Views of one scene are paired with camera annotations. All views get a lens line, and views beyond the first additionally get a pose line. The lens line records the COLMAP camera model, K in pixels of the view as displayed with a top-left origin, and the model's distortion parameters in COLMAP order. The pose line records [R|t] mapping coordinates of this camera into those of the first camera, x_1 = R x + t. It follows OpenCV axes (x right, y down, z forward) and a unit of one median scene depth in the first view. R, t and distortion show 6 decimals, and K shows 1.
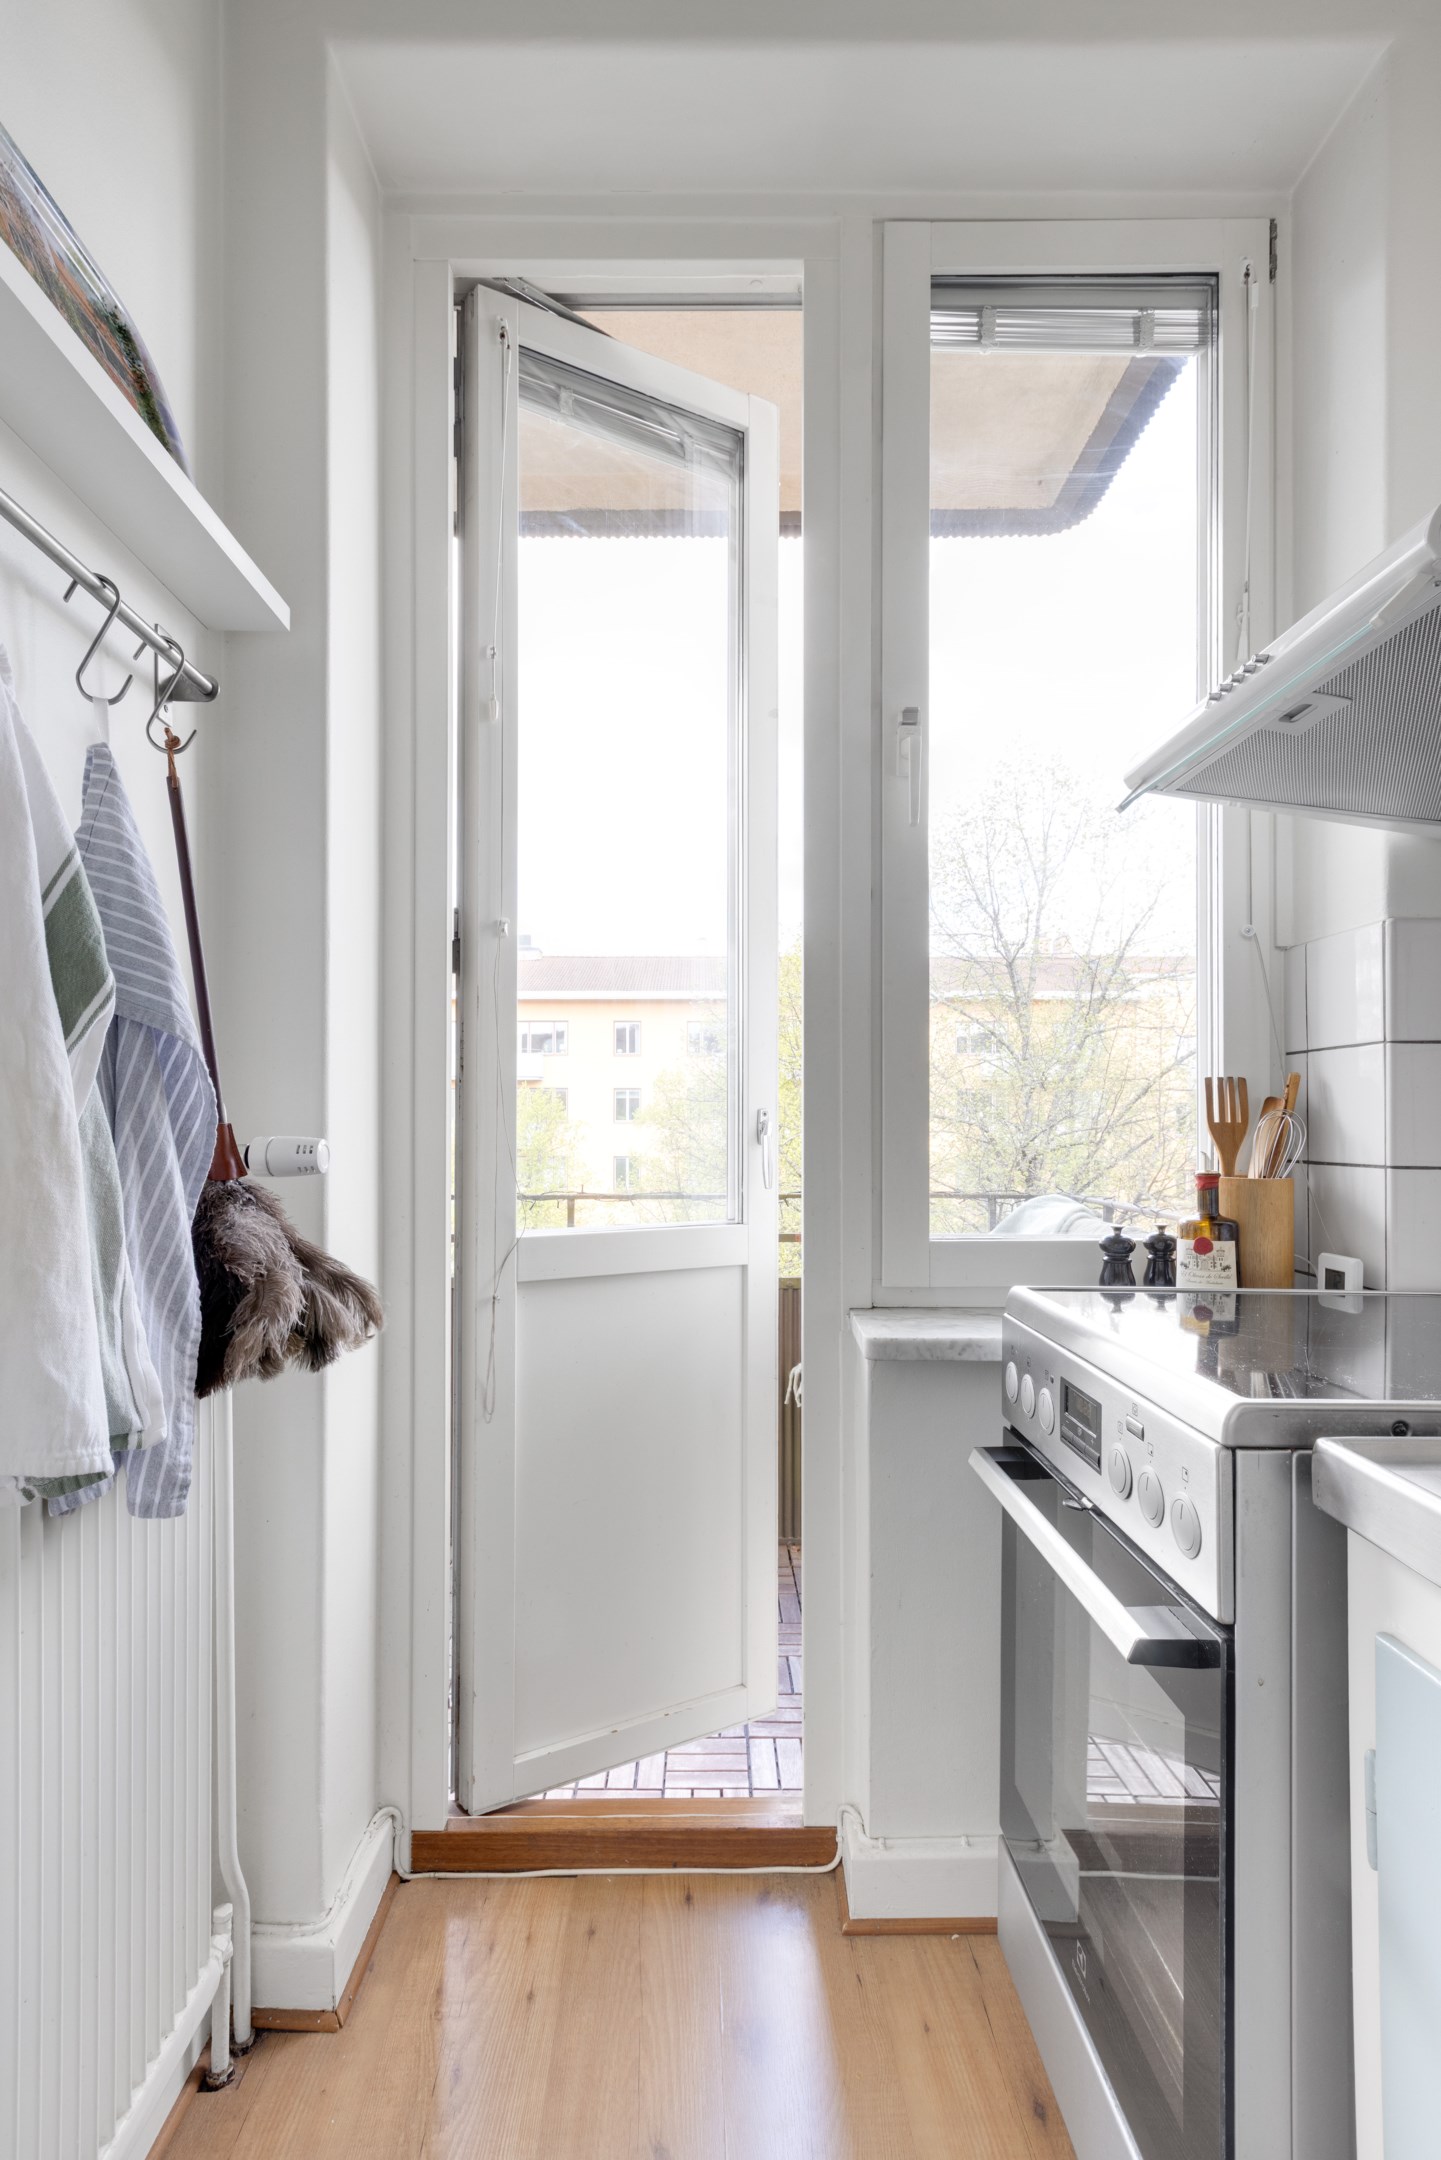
lens RADIAL K [[999.9, 0, 703.2], [0, 999.9, 1104.4], [0, 0, 1]] dist [0.009973, 0.000079]
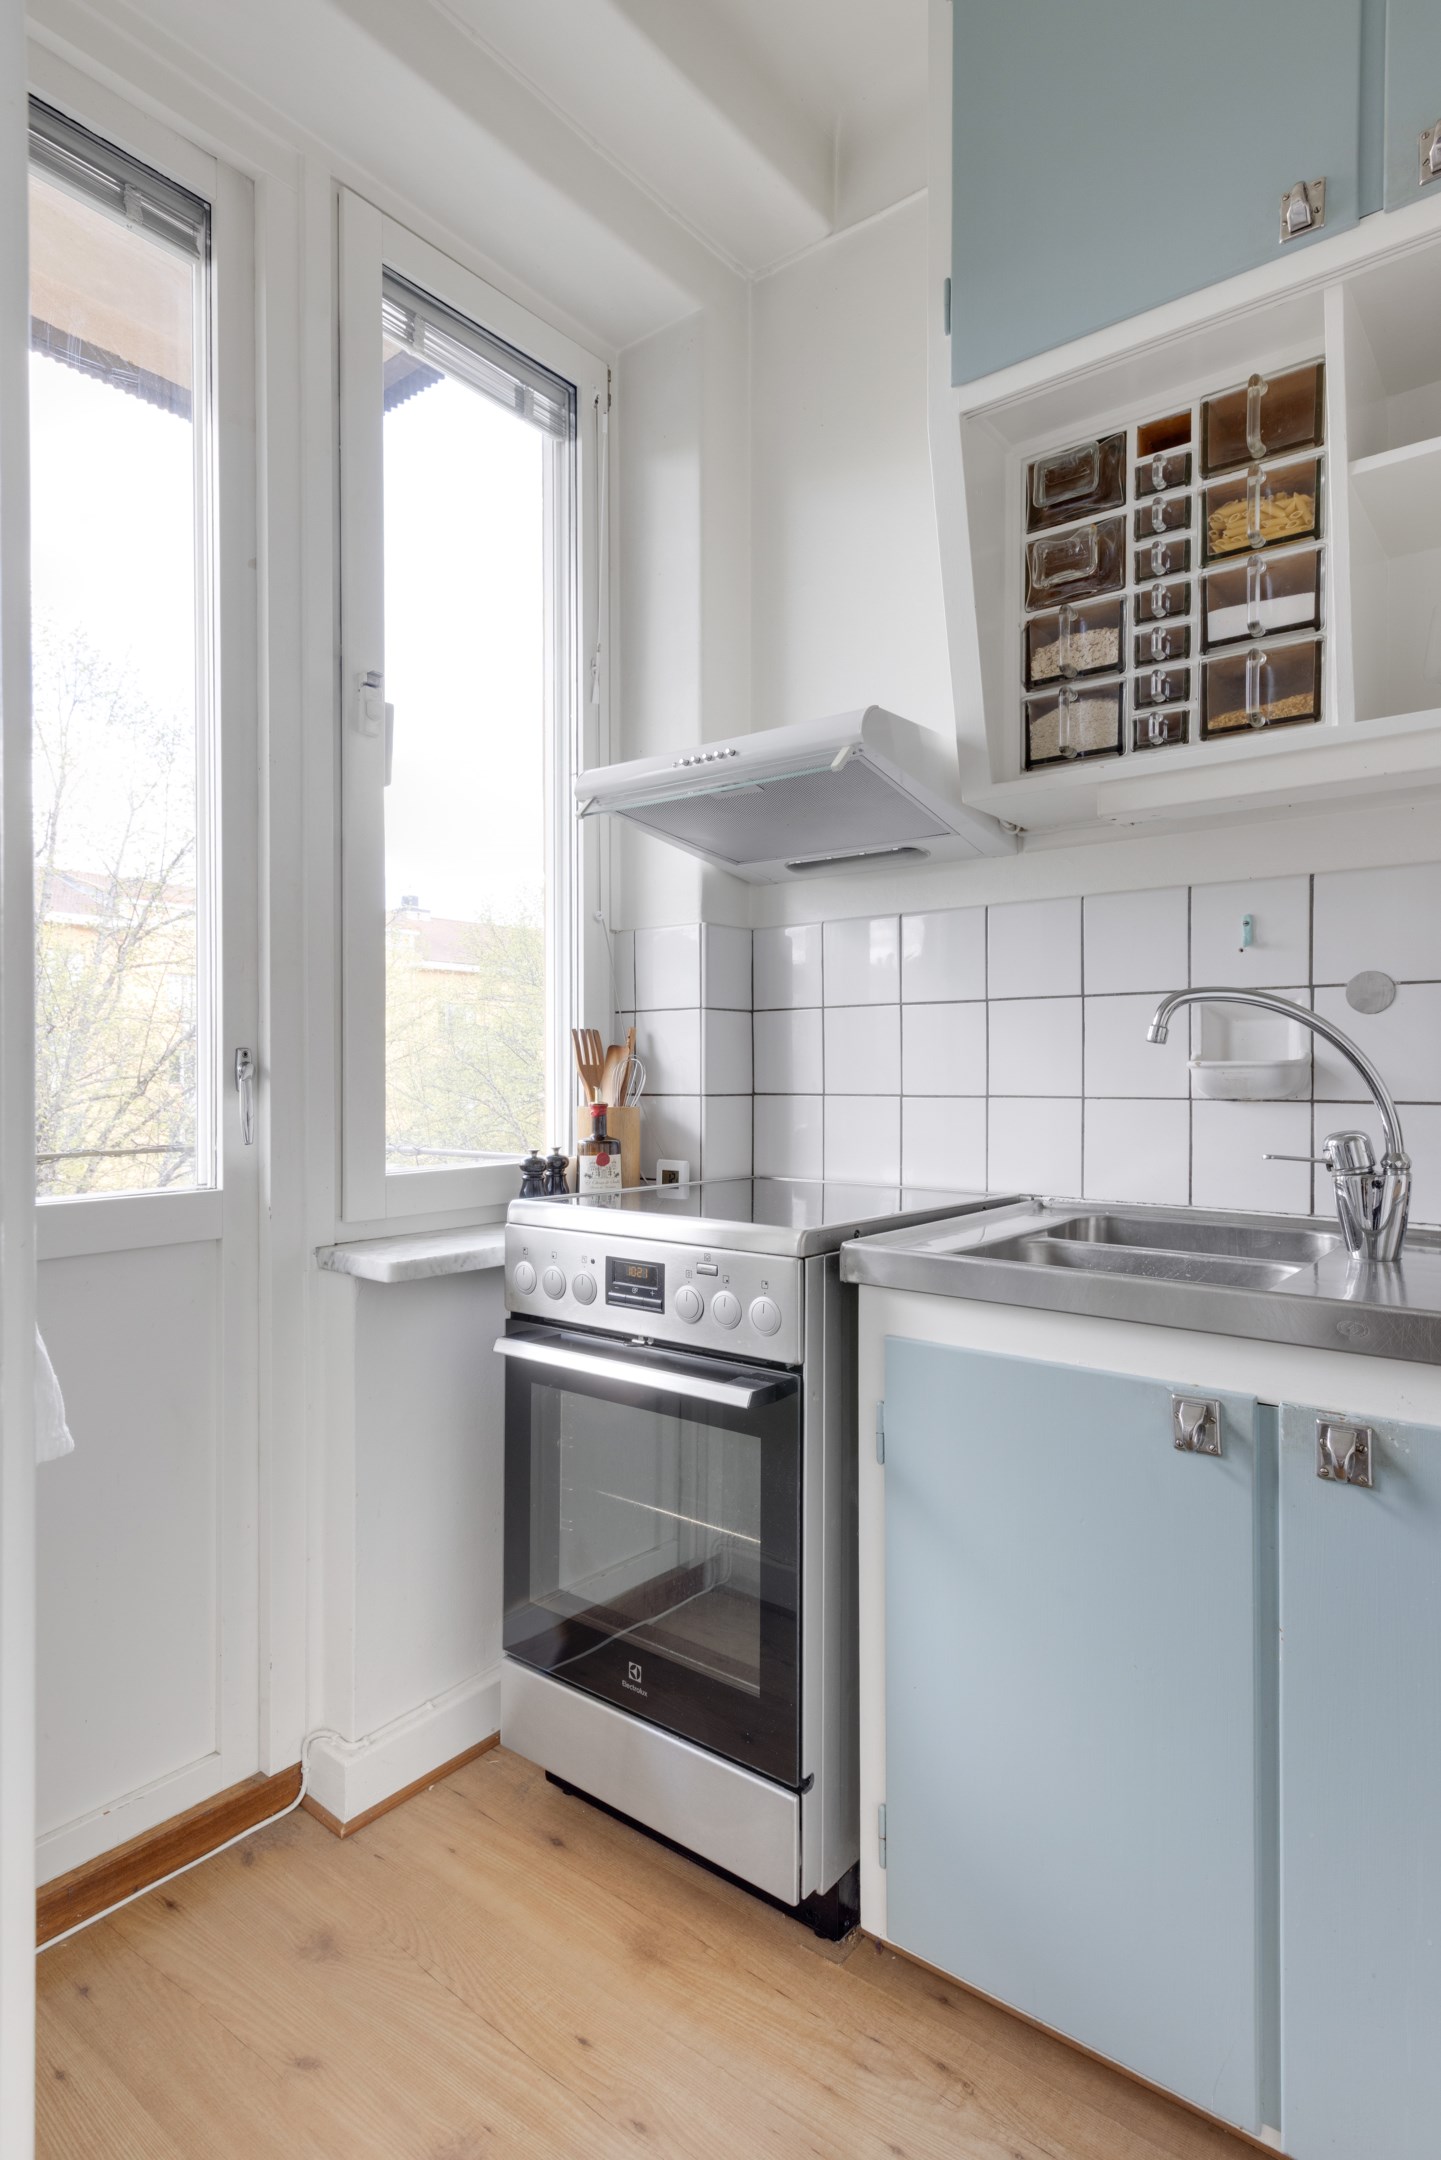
lens RADIAL K [[1124.3, 0, 693.5], [0, 1124.3, 1064.2], [0, 0, 1]] dist [0.010391, -0.002992]
pose [[0.644715, 0.000429, 0.764423, -0.507591], [-0.009289, 0.999930, 0.007273, 0.006015], [-0.764367, -0.011789, 0.644674, -0.026505]]
